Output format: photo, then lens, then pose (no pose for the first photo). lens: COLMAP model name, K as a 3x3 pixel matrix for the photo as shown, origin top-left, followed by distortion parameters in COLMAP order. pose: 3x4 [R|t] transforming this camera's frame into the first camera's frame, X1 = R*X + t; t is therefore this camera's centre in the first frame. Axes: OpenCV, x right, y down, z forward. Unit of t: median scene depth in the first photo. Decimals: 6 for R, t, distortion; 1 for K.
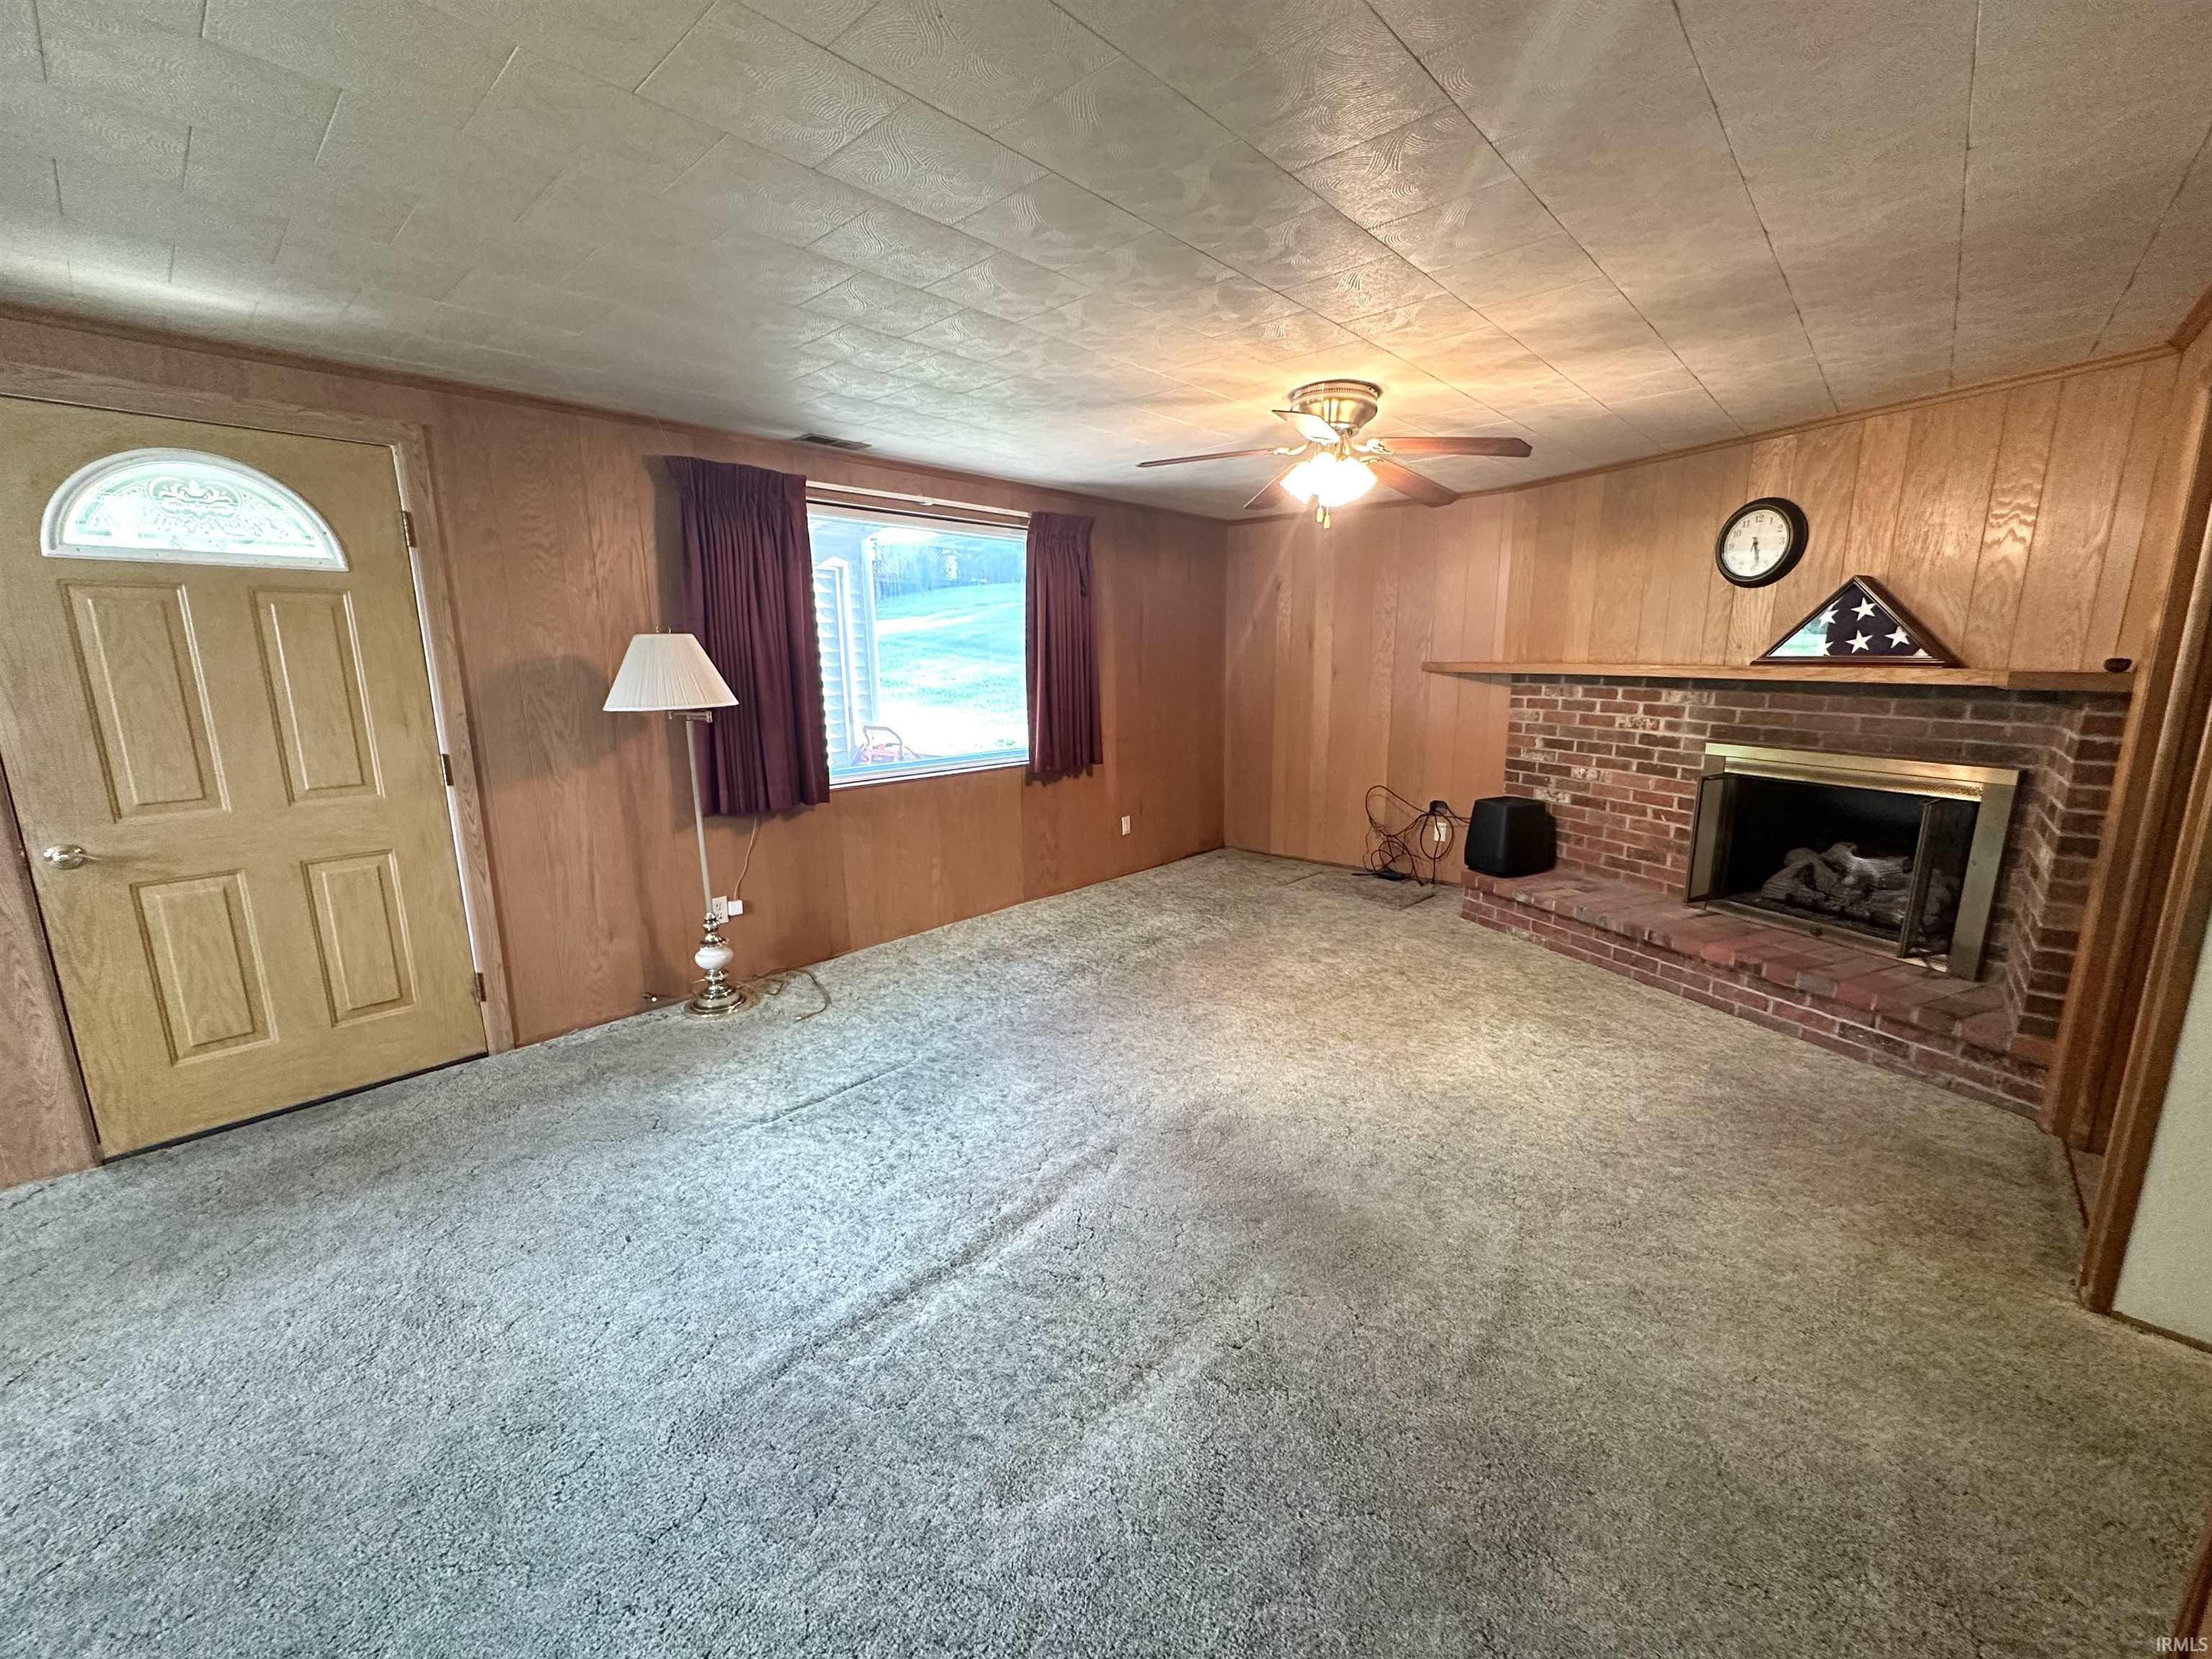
lens RADIAL K [[885.1, 0, 1098.1], [0, 885.1, 835.6], [0, 0, 1]] dist [-0.001844, -0.000066]
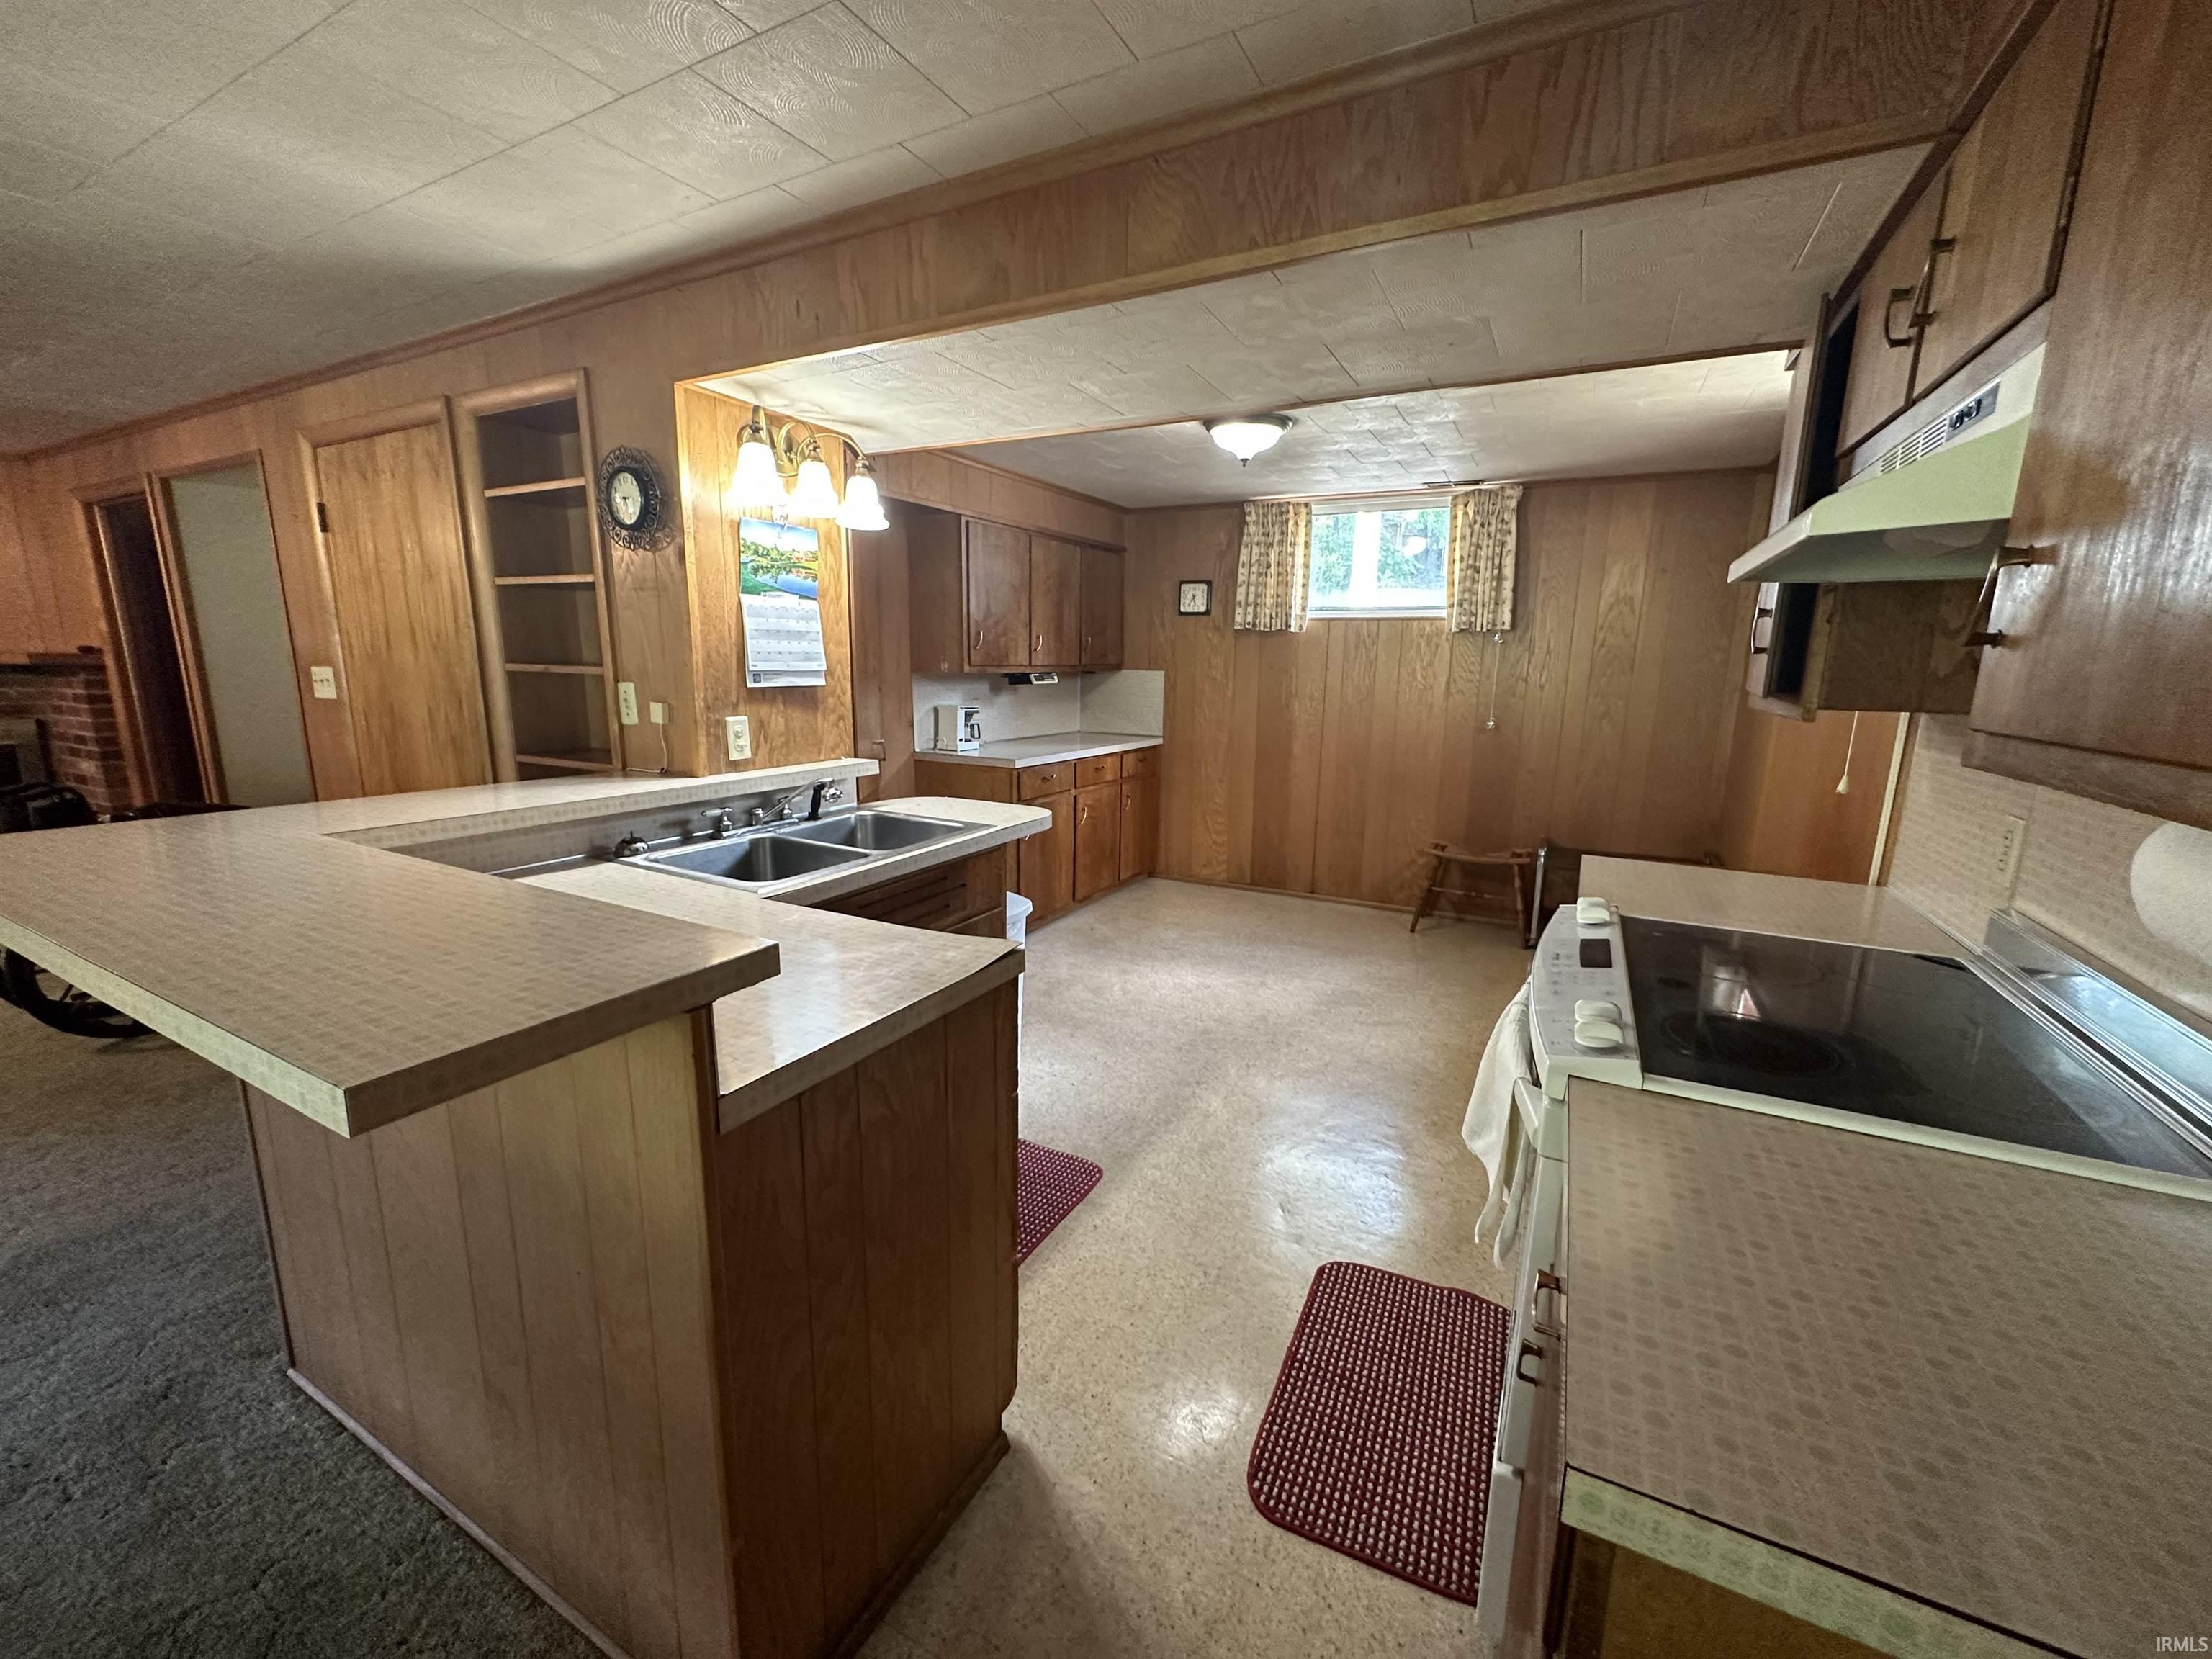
lens RADIAL K [[885.1, 0, 1100.1], [0, 885.1, 834.9], [0, 0, 1]] dist [-0.001844, -0.000066]
pose [[-0.252079, -0.190016, 0.948868, -0.633665], [0.179898, 0.954239, 0.238884, 0.058762], [-0.950838, 0.230917, -0.206359, -0.269955]]
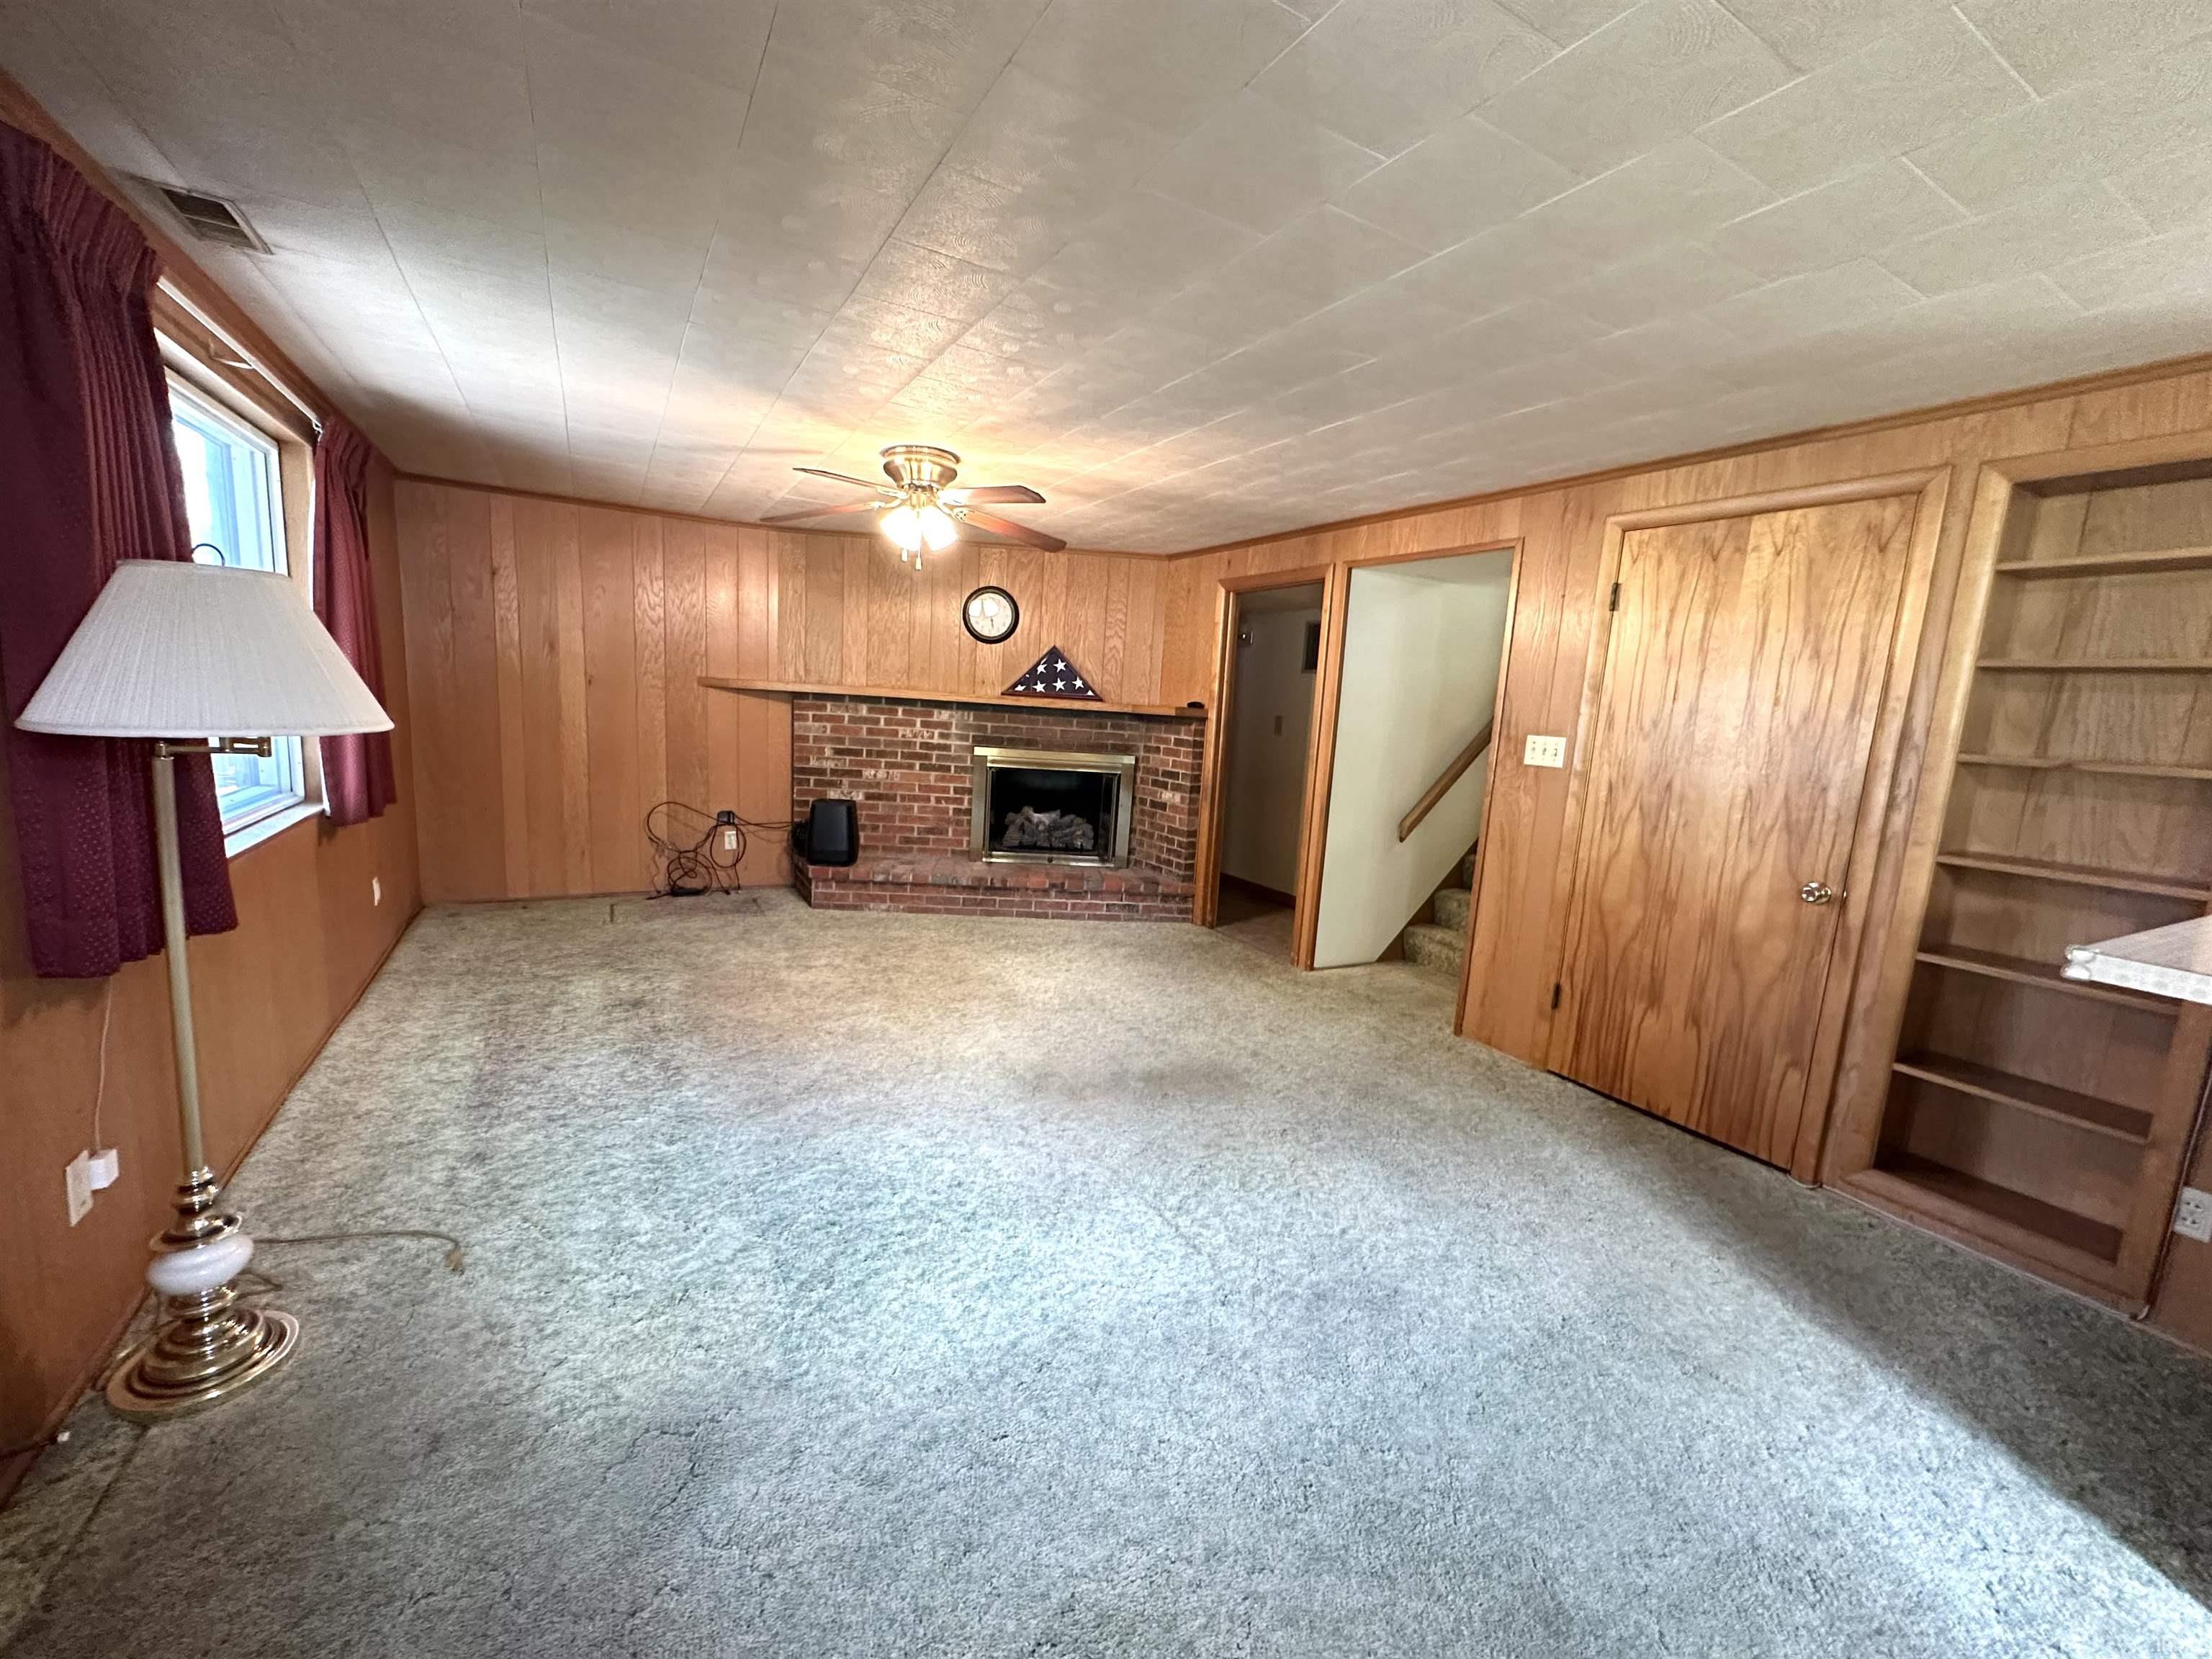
lens RADIAL K [[885.1, 0, 1105.1], [0, 885.1, 838.9], [0, 0, 1]] dist [-0.001844, -0.000066]
pose [[0.302342, -0.124610, 0.945020, -0.603137], [0.129670, 0.987579, 0.088737, -0.053185], [-0.944339, 0.095711, 0.314744, 0.330297]]
